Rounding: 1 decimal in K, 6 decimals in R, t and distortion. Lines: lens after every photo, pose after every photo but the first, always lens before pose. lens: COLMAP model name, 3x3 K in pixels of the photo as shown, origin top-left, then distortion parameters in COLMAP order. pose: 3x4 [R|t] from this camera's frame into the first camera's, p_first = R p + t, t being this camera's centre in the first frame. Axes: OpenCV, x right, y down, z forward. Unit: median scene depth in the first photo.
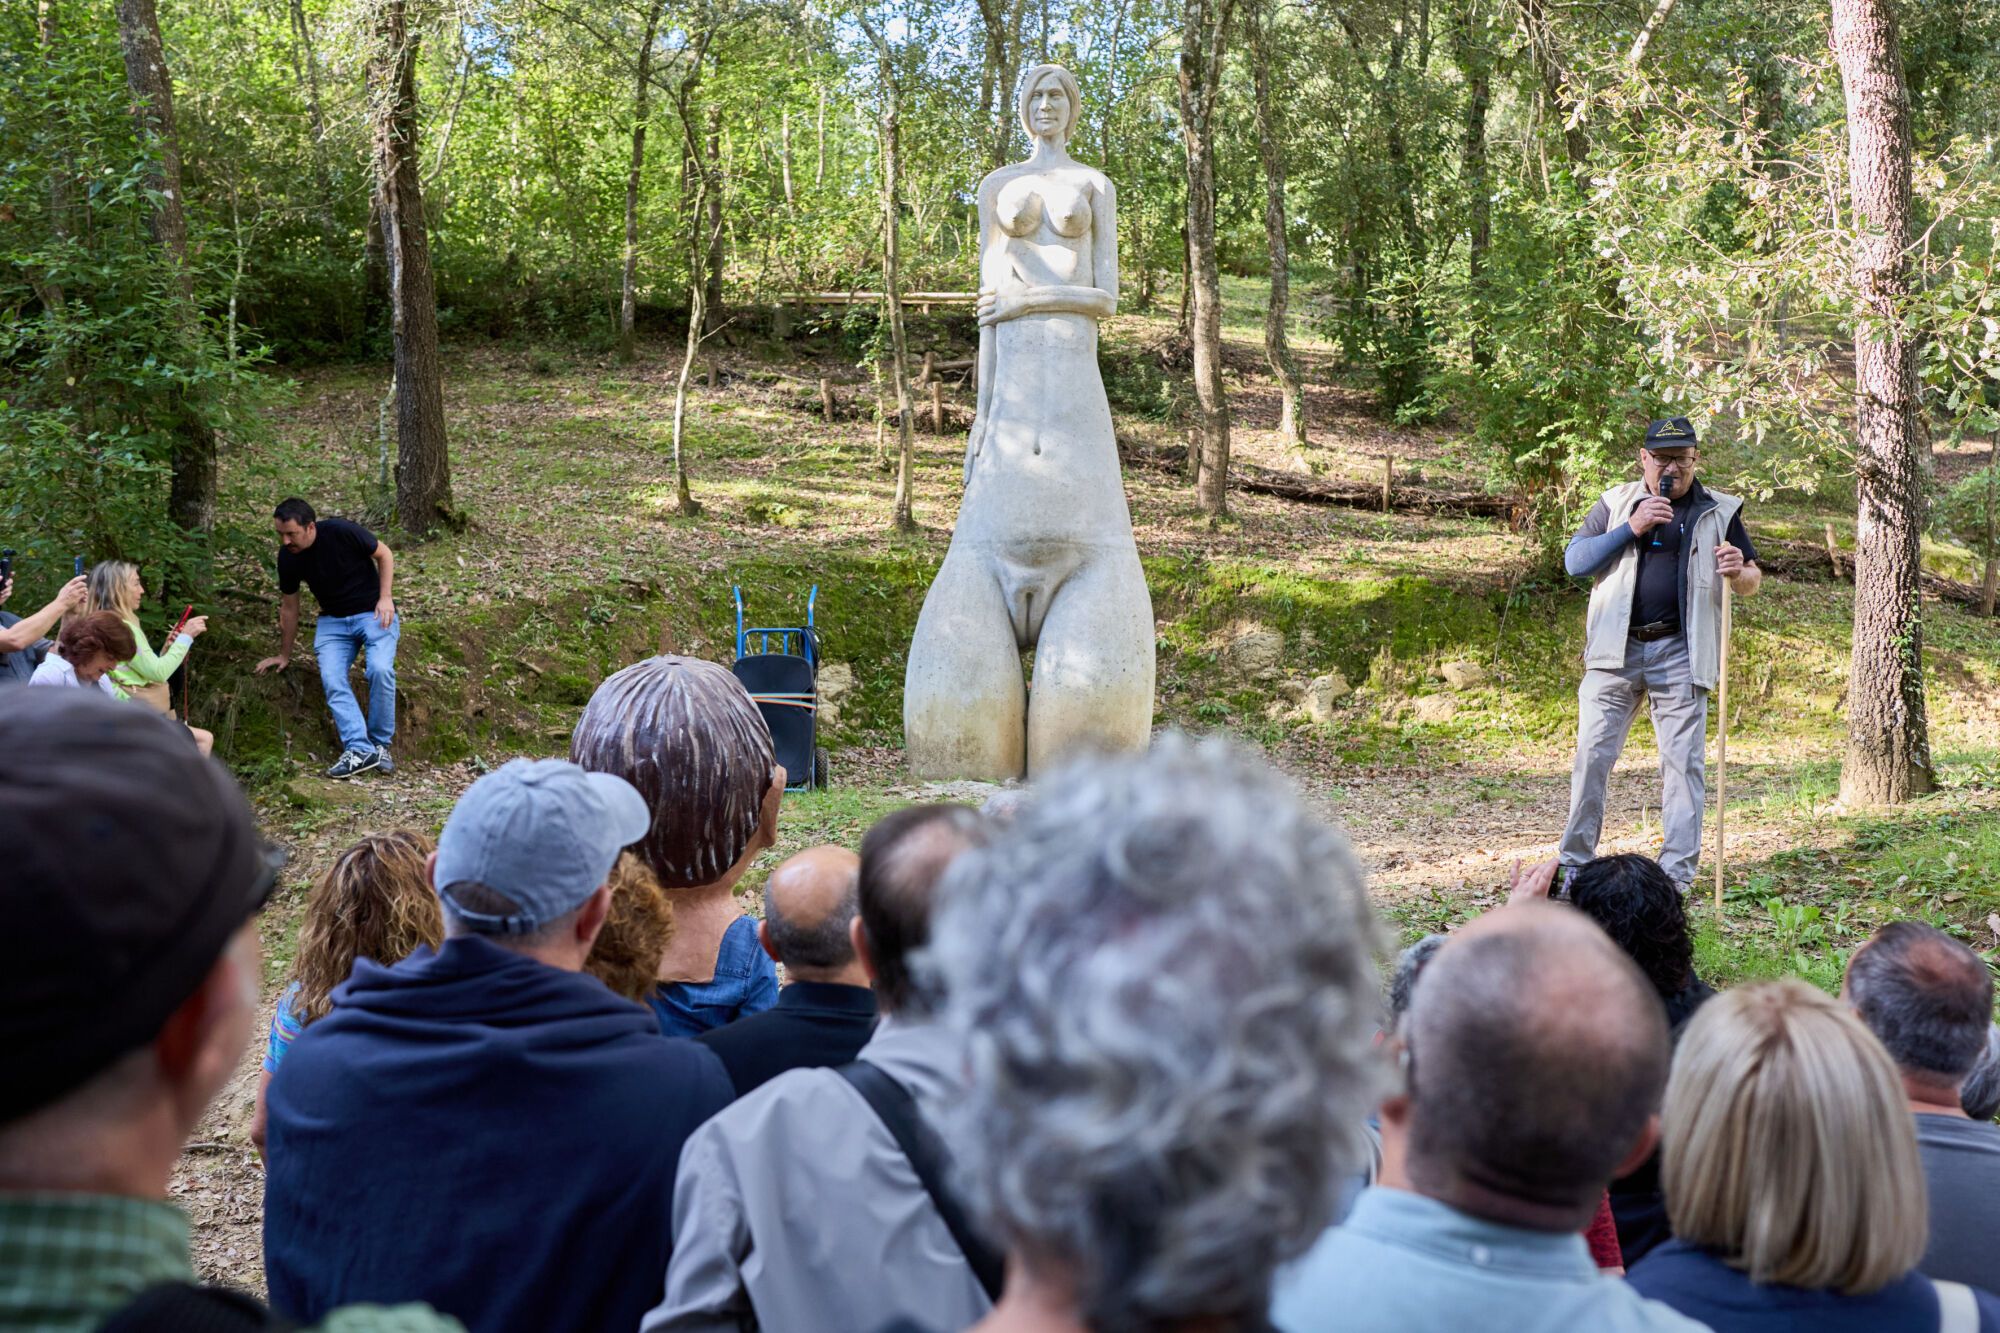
lens RADIAL K [[1886.8, 0, 1000.0], [0, 1886.8, 666.5], [0, 0, 1]] dist [-0.015450, 0.003125]
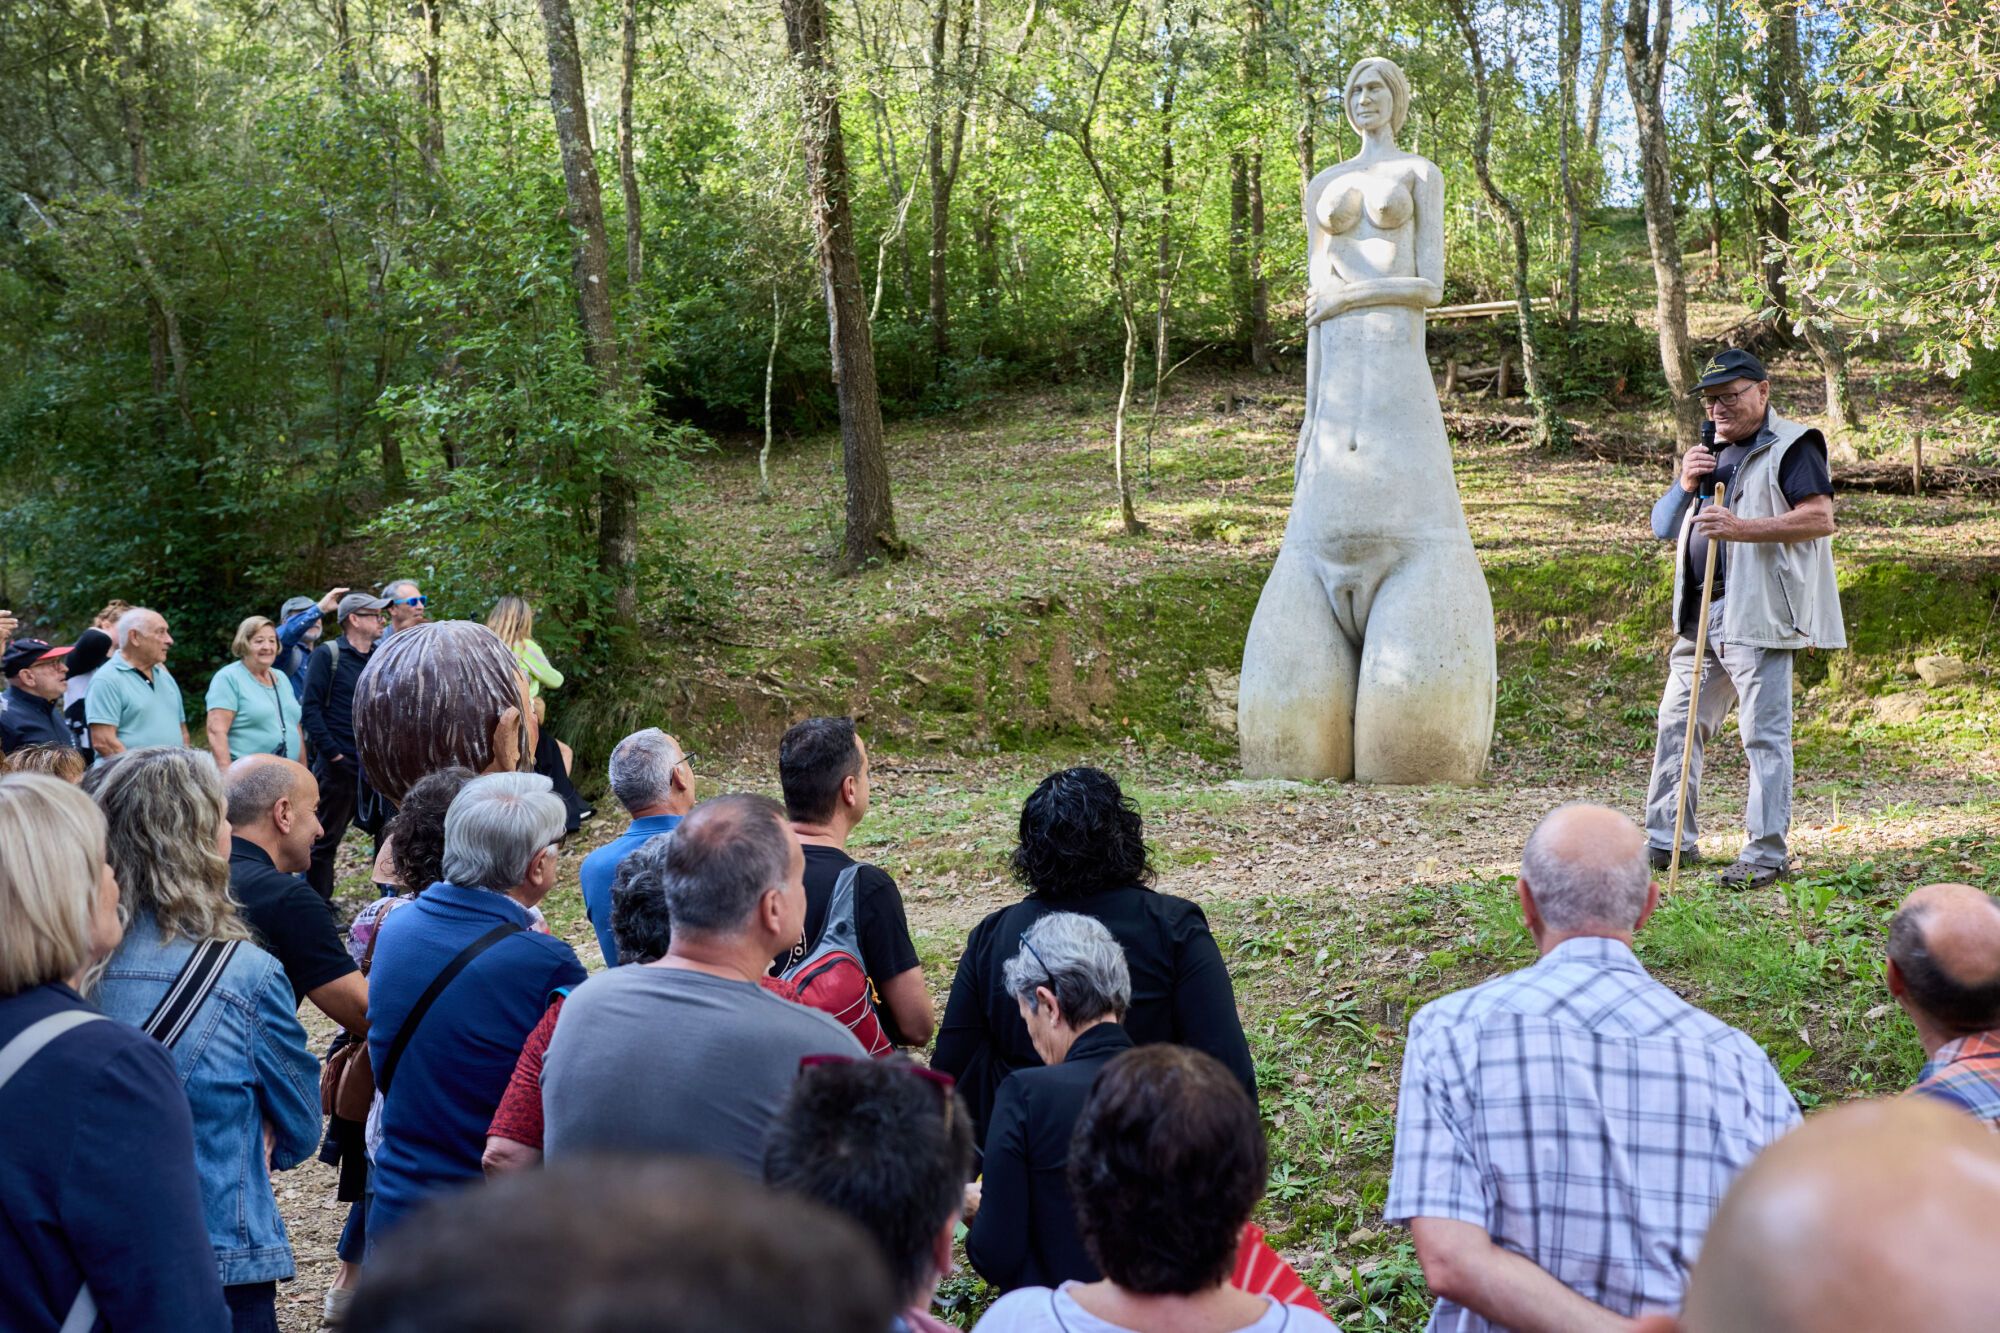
lens RADIAL K [[1896.3, 0, 1003.8], [0, 1896.3, 654.0], [0, 0, 1]] dist [-0.005285, -0.032498]
pose [[0.918796, -0.025534, -0.393906, 0.191548], [0.013835, 0.999376, -0.032511, 0.019286], [0.394491, 0.024421, 0.918575, 0.013363]]
